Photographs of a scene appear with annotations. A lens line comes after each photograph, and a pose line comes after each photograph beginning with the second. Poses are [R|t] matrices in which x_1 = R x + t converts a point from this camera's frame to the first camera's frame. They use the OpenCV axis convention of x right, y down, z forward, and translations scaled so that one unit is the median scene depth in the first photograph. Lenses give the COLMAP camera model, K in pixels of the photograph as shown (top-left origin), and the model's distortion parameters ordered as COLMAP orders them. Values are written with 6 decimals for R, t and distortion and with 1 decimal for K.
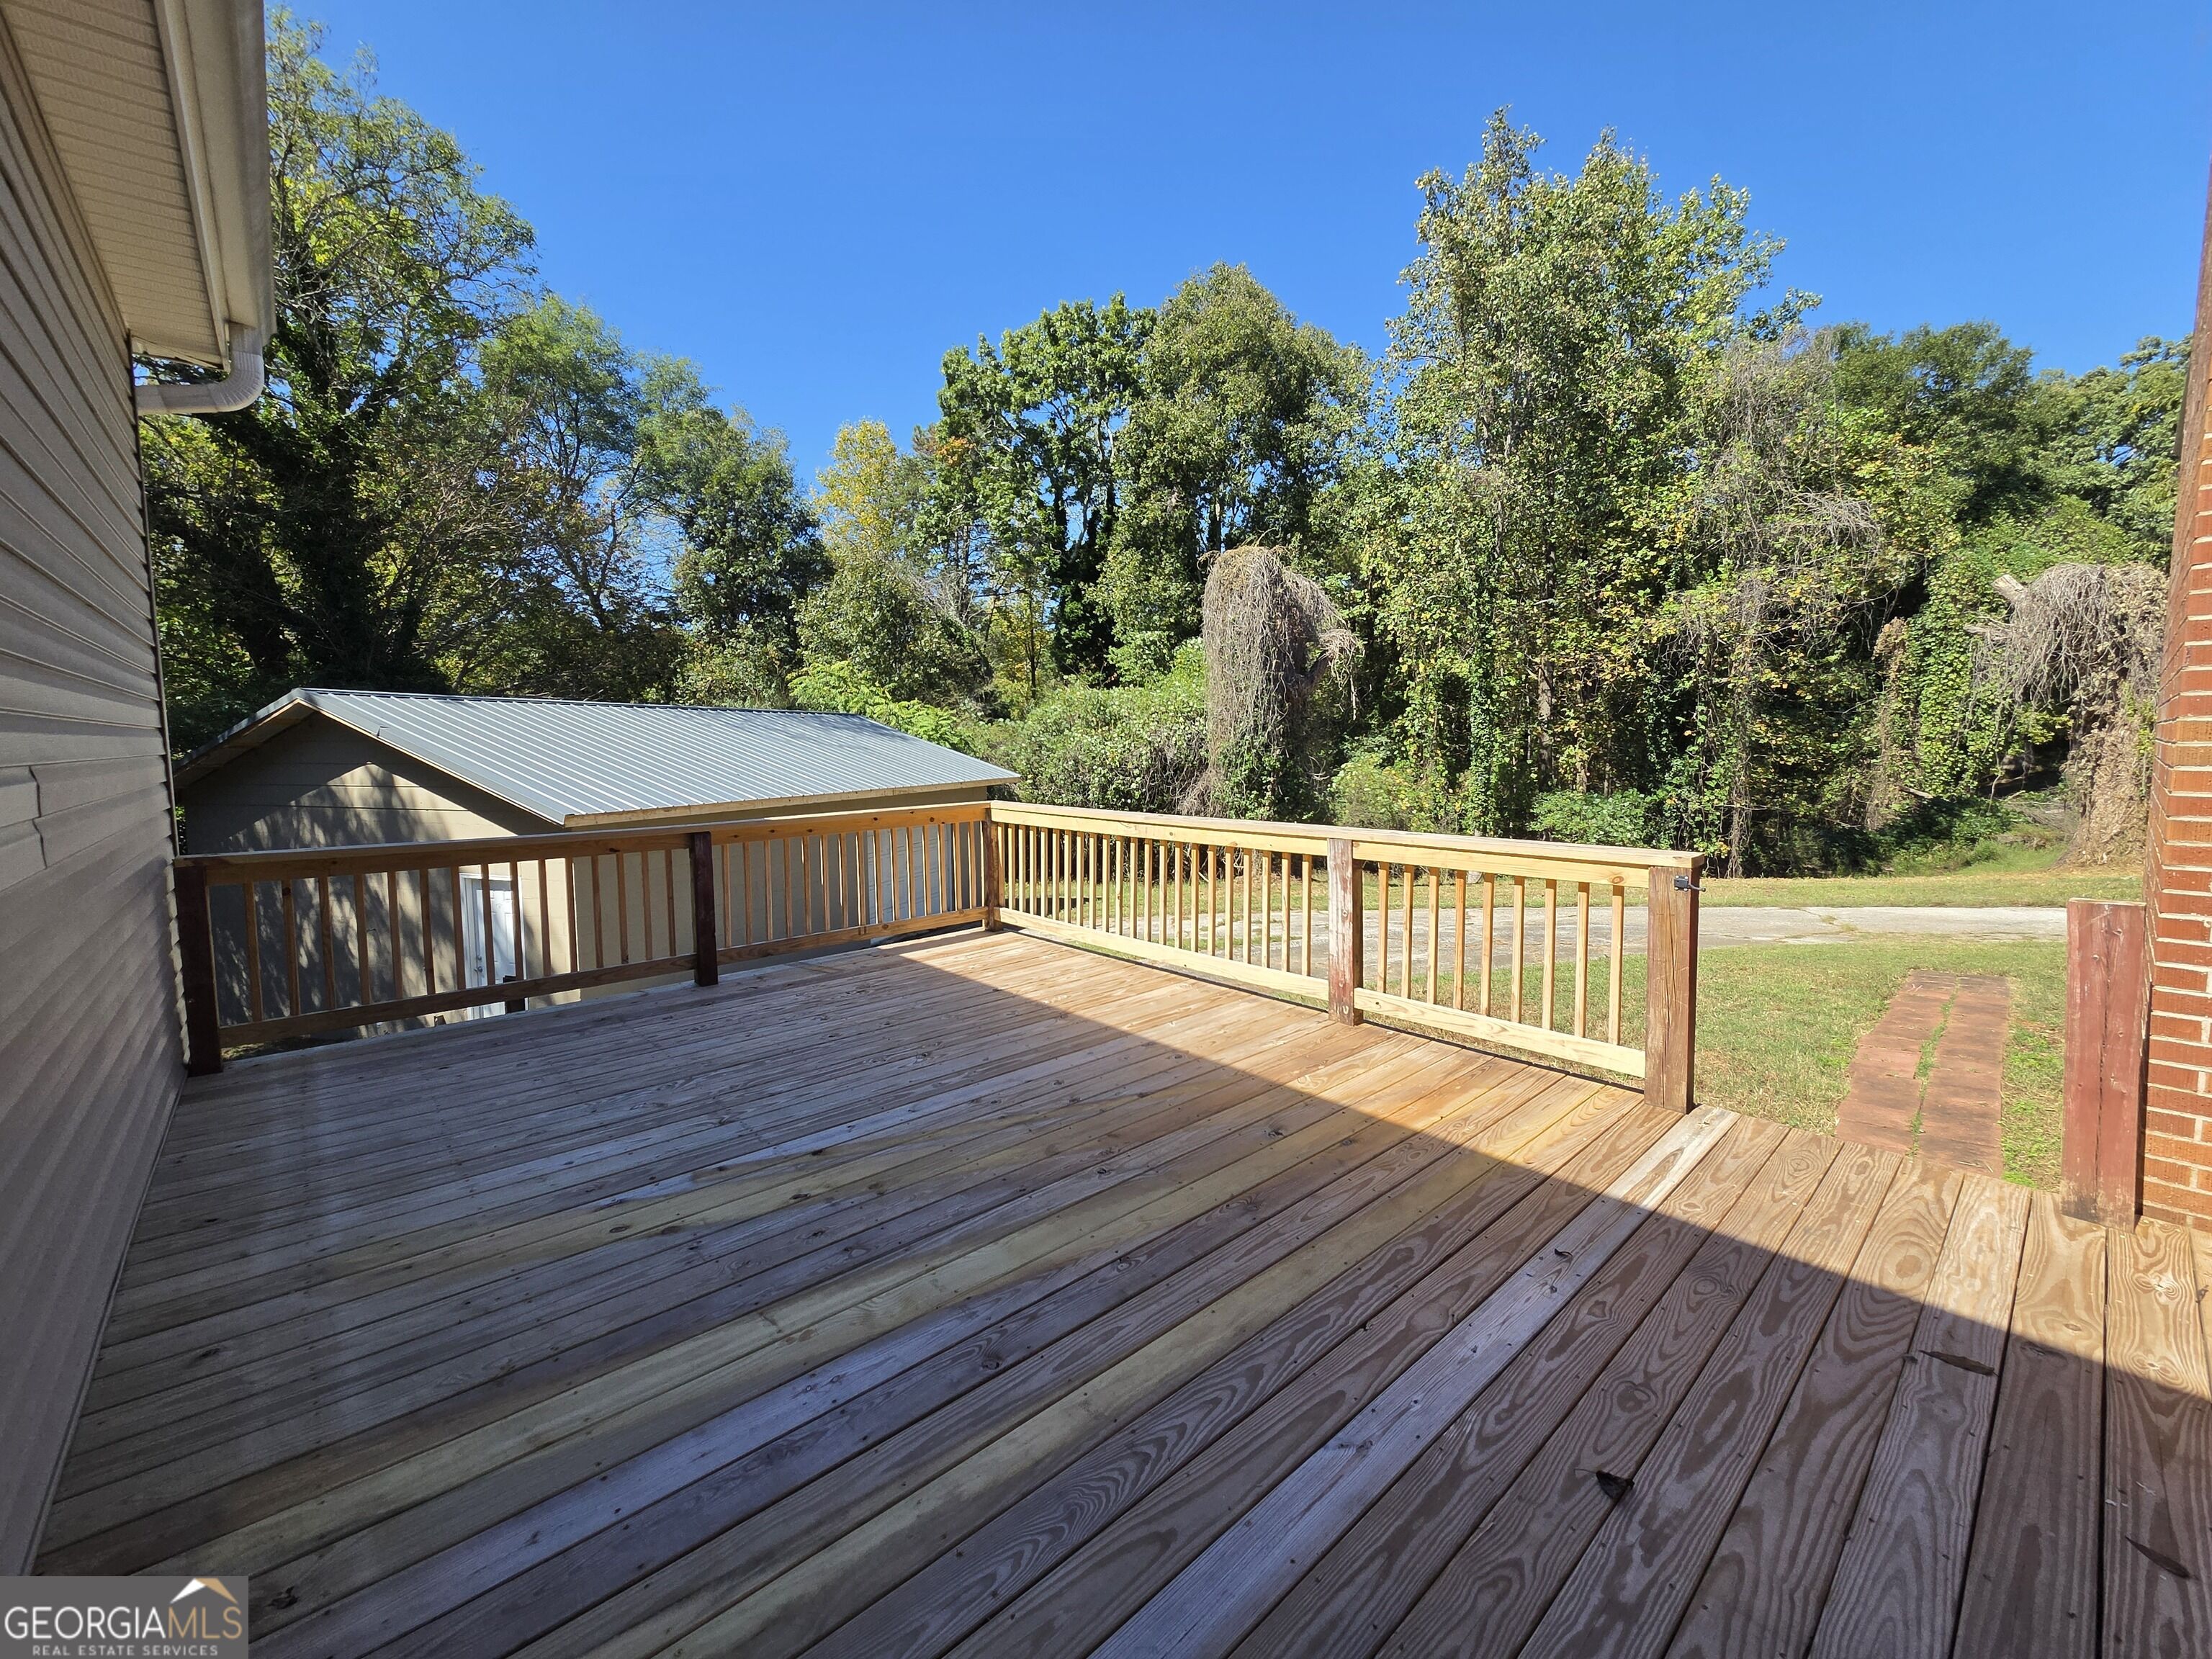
lens RADIAL K [[909.6, 0, 1099.1], [0, 909.6, 814.7], [0, 0, 1]] dist [0.000497, 0.000225]
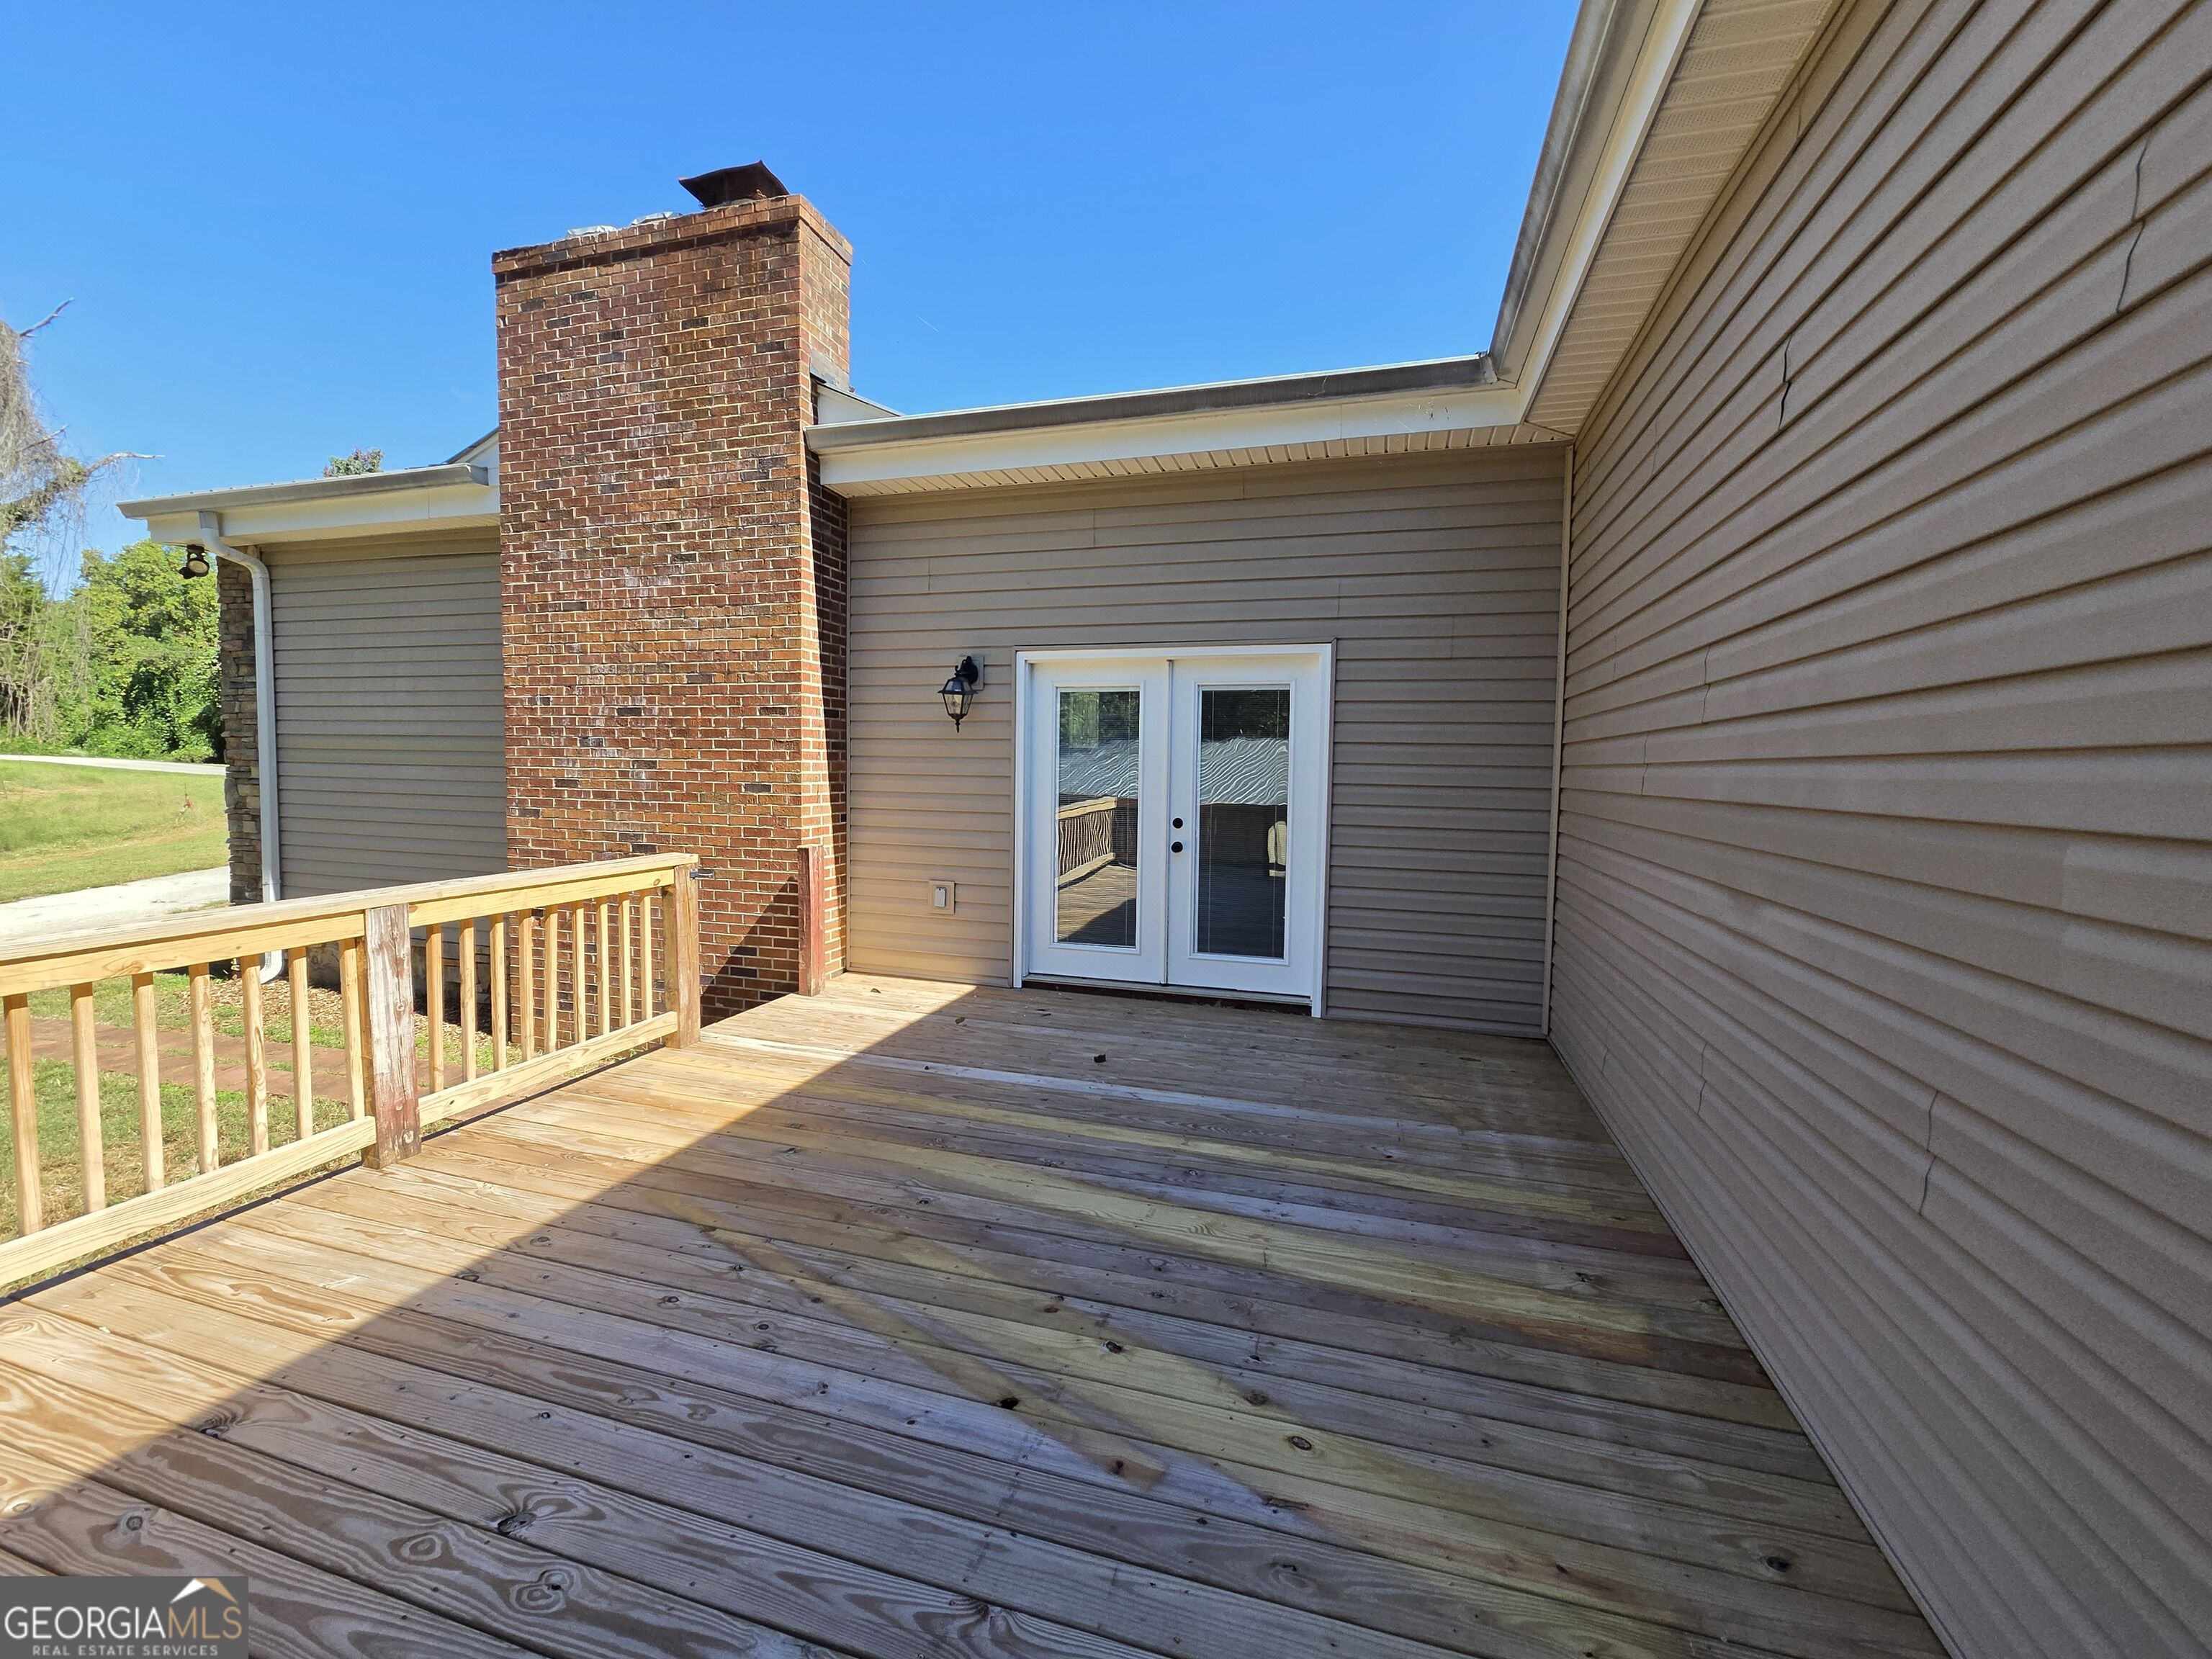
lens RADIAL K [[909.6, 0, 1099.1], [0, 909.6, 814.7], [0, 0, 1]] dist [0.000497, 0.000225]
pose [[-0.524376, -0.045265, 0.850283, -0.844631], [0.058511, 0.994310, 0.089016, -0.101277], [-0.849474, 0.096429, -0.518744, 1.190219]]
